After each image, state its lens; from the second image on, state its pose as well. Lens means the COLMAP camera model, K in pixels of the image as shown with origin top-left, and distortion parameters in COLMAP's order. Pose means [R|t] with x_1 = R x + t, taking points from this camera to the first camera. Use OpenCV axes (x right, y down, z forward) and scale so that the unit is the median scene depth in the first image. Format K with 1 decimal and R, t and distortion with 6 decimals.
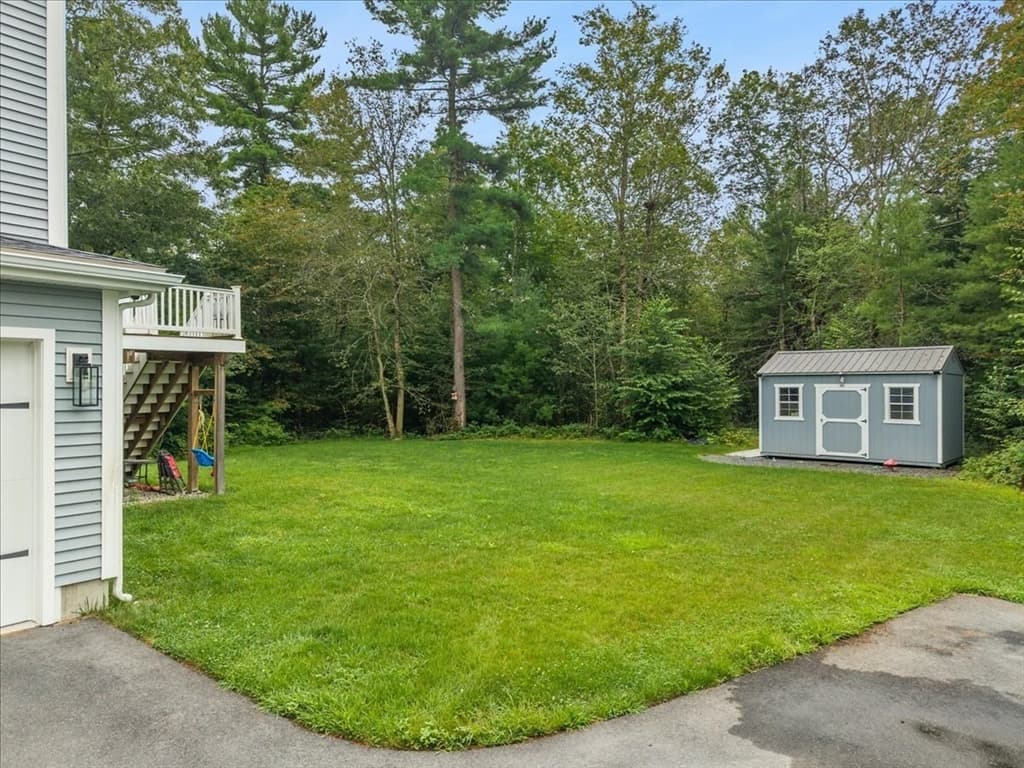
lens RADIAL K [[683.0, 0, 515.6], [0, 683.0, 388.5], [0, 0, 1]] dist [0.017632, -0.016384]
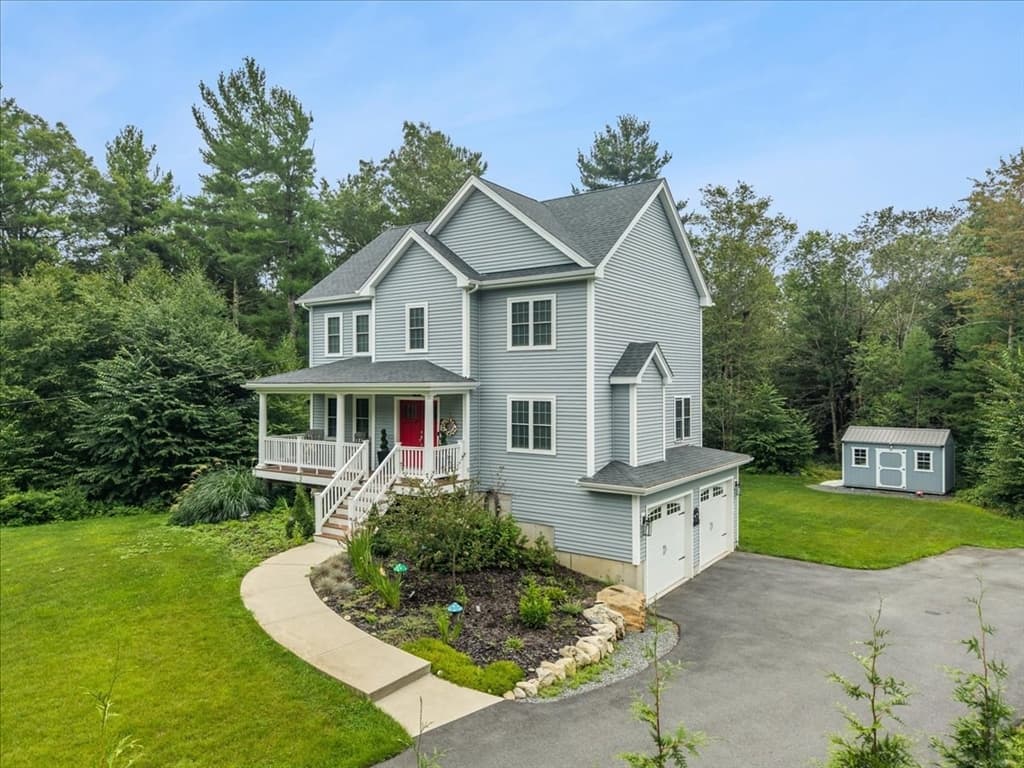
lens RADIAL K [[683.0, 0, 516.4], [0, 683.0, 385.0], [0, 0, 1]] dist [0.017632, -0.016384]
pose [[0.999541, 0.001866, 0.030227, -0.648153], [-0.001761, 0.999992, -0.003471, -0.186068], [-0.030233, 0.003416, 0.999537, -0.904379]]
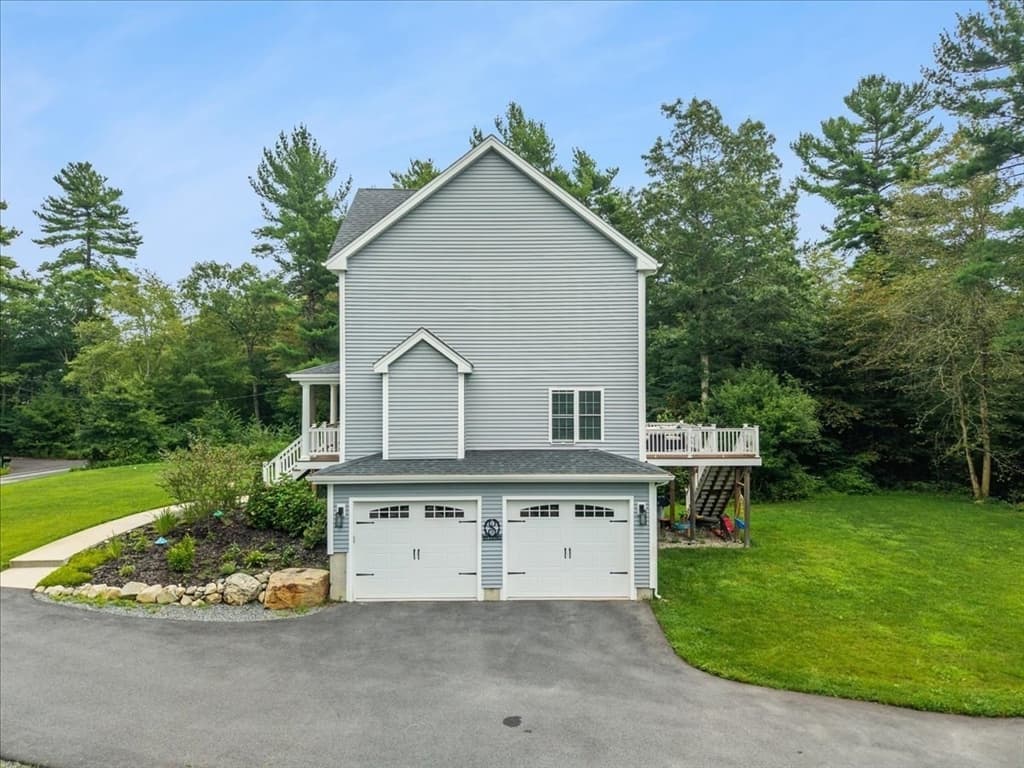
lens RADIAL K [[683.0, 0, 516.6], [0, 683.0, 381.9], [0, 0, 1]] dist [0.017632, -0.016384]
pose [[0.605211, -0.004107, -0.796055, 0.412922], [-0.004002, 0.999958, -0.008201, -0.171047], [0.796055, 0.008149, 0.605169, -0.353828]]
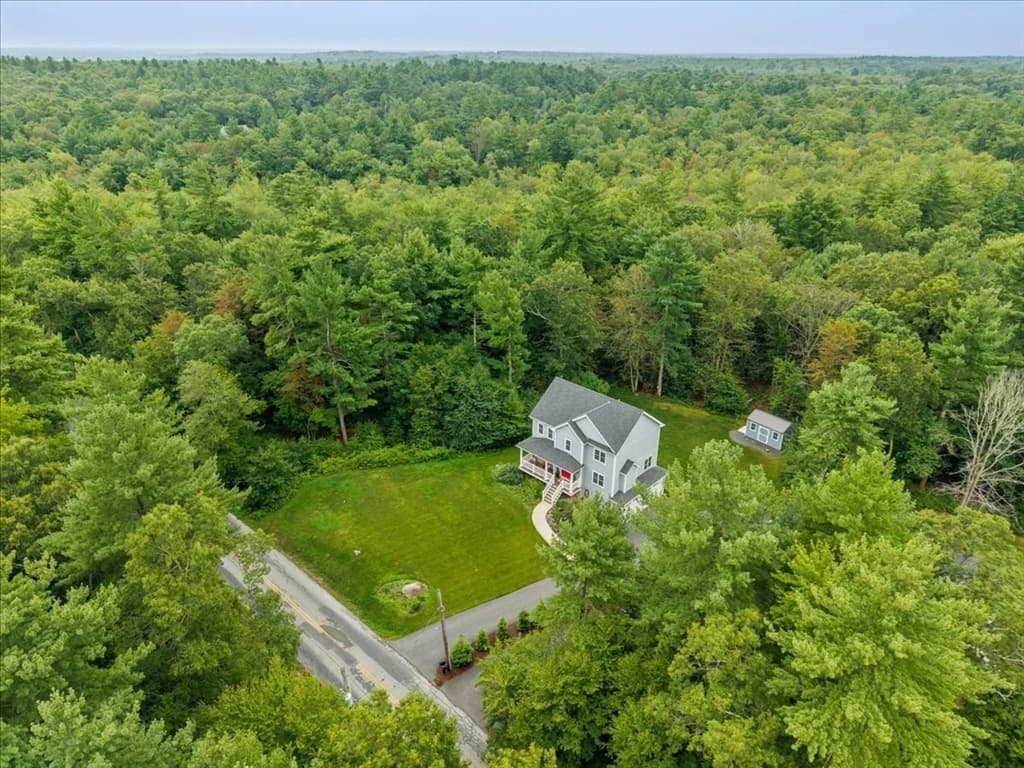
lens RADIAL K [[683.0, 0, 508.6], [0, 683.0, 355.5], [0, 0, 1]] dist [0.017632, -0.016384]
pose [[0.991717, 0.062854, -0.112013, -0.707517], [-0.013417, 0.918007, 0.396336, -2.244993], [0.127741, -0.391551, 0.911247, -3.141845]]
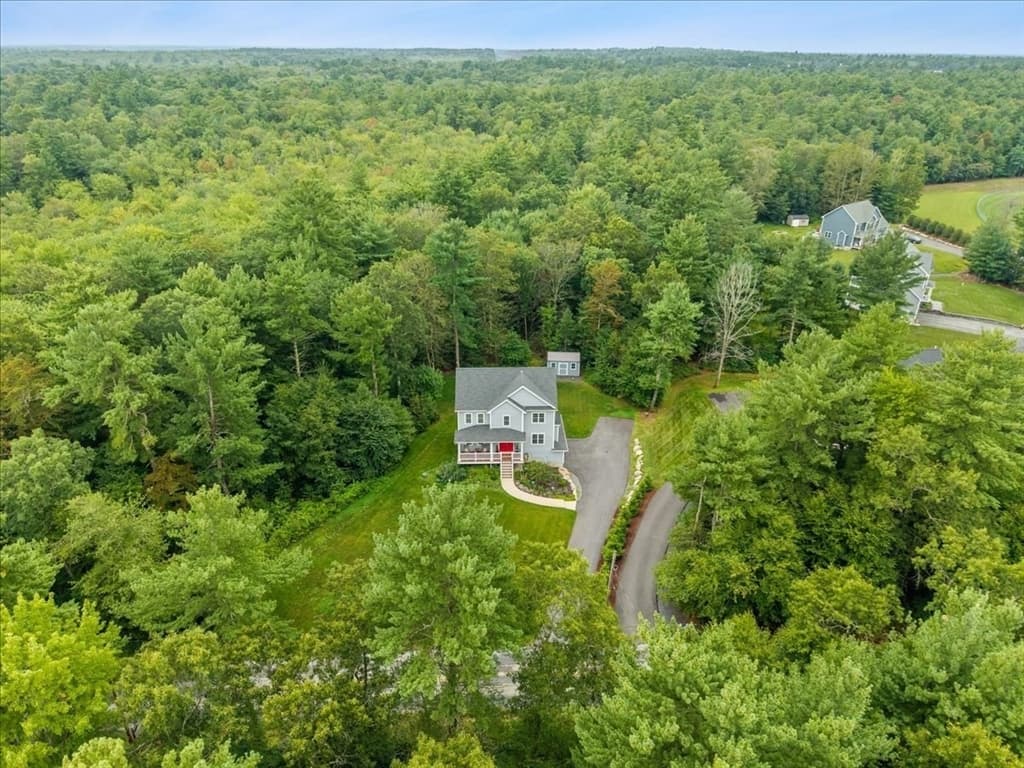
lens RADIAL K [[683.0, 0, 512.3], [0, 683.0, 380.7], [0, 0, 1]] dist [0.017632, -0.016384]
pose [[0.784914, -0.258487, 0.563111, -2.995992], [-0.007430, 0.904831, 0.425706, -2.245142], [-0.619560, -0.338327, 0.708294, -2.671302]]
